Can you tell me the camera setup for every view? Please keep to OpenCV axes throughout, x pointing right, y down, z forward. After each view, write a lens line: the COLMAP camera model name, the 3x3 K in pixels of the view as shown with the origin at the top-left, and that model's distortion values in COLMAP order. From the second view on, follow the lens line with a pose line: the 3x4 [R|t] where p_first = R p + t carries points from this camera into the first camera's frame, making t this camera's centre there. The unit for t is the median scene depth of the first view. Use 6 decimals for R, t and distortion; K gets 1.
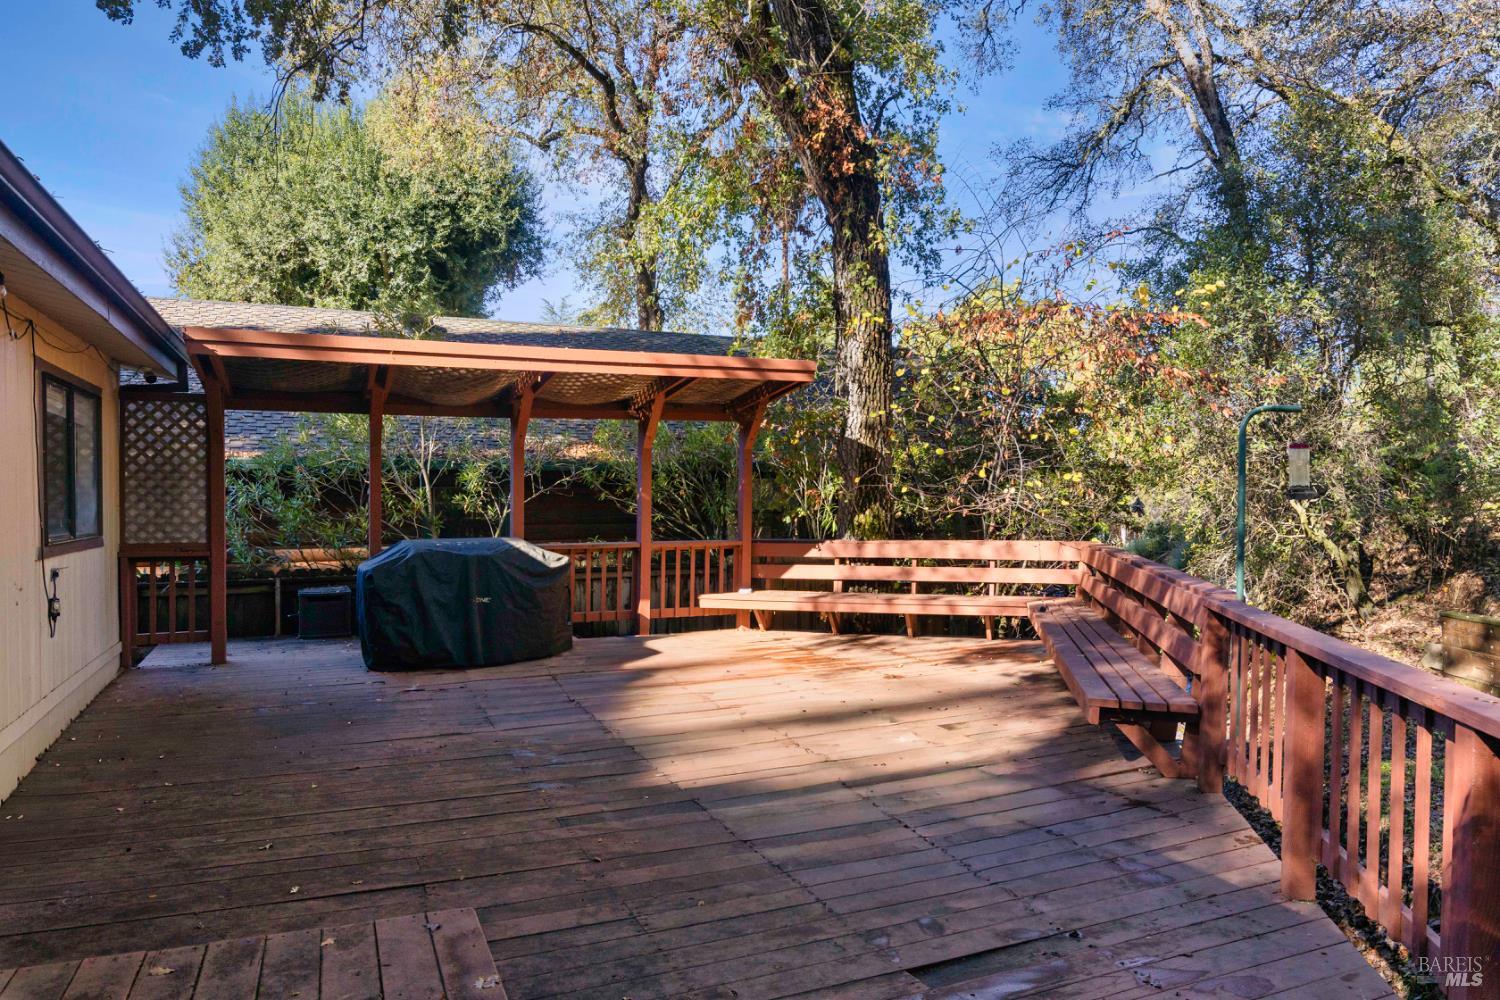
lens RADIAL K [[978.0, 0, 750.0], [0, 978.0, 500.0], [0, 0, 1]] dist [0.002771, -0.001357]
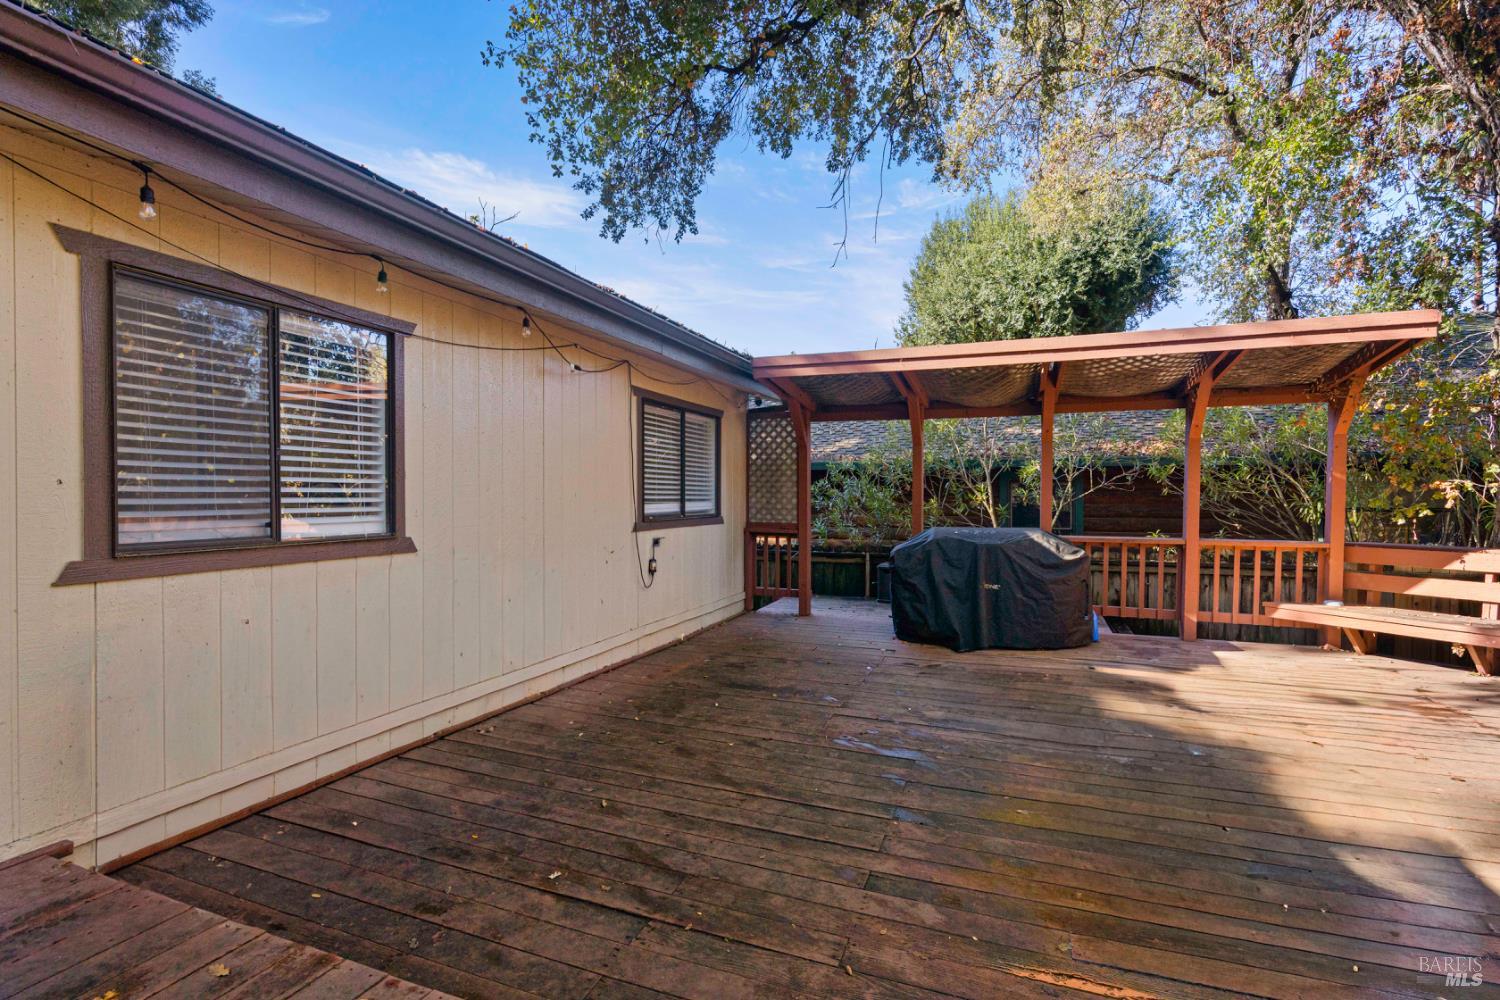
lens RADIAL K [[717.3, 0, 751.2], [0, 717.3, 504.5], [0, 0, 1]] dist [0.000746, -0.000428]
pose [[0.720226, 0.017129, -0.693528, 0.060248], [-0.008637, 0.999839, 0.015725, 0.002641], [0.693686, -0.005336, 0.720258, 0.206254]]
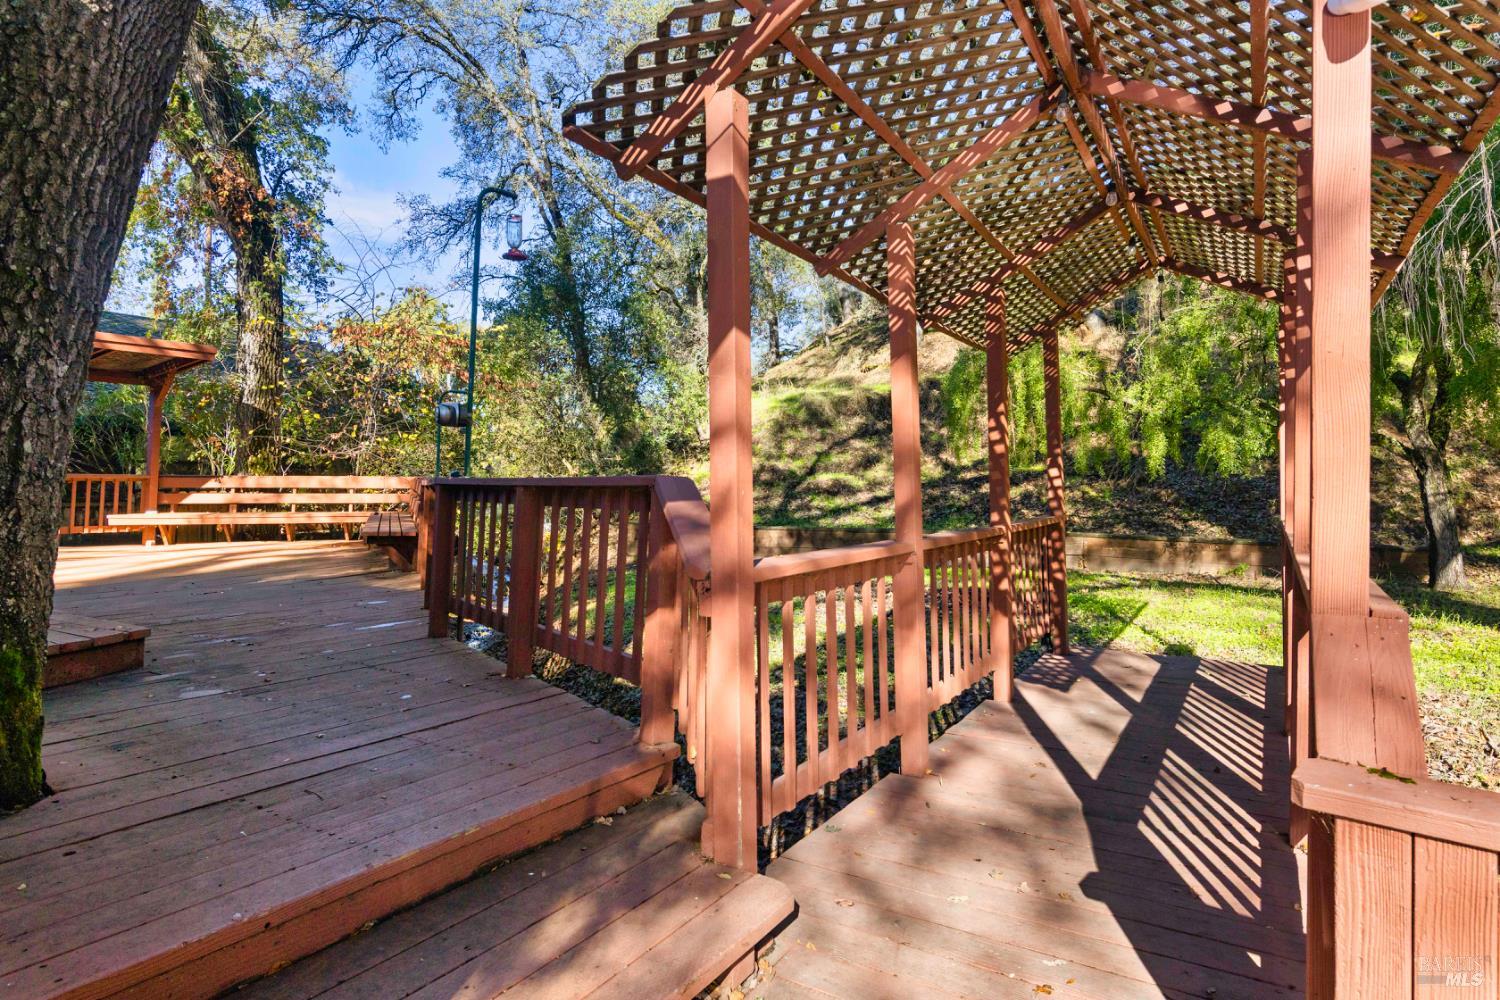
lens RADIAL K [[867.3, 0, 750.2], [0, 867.3, 457.8], [0, 0, 1]] dist [0.017270, -0.000953]
pose [[0.832392, 0.030227, 0.553362, 0.012570], [-0.011093, 0.999220, -0.037894, 0.054490], [-0.554076, 0.025404, 0.832078, -0.441329]]
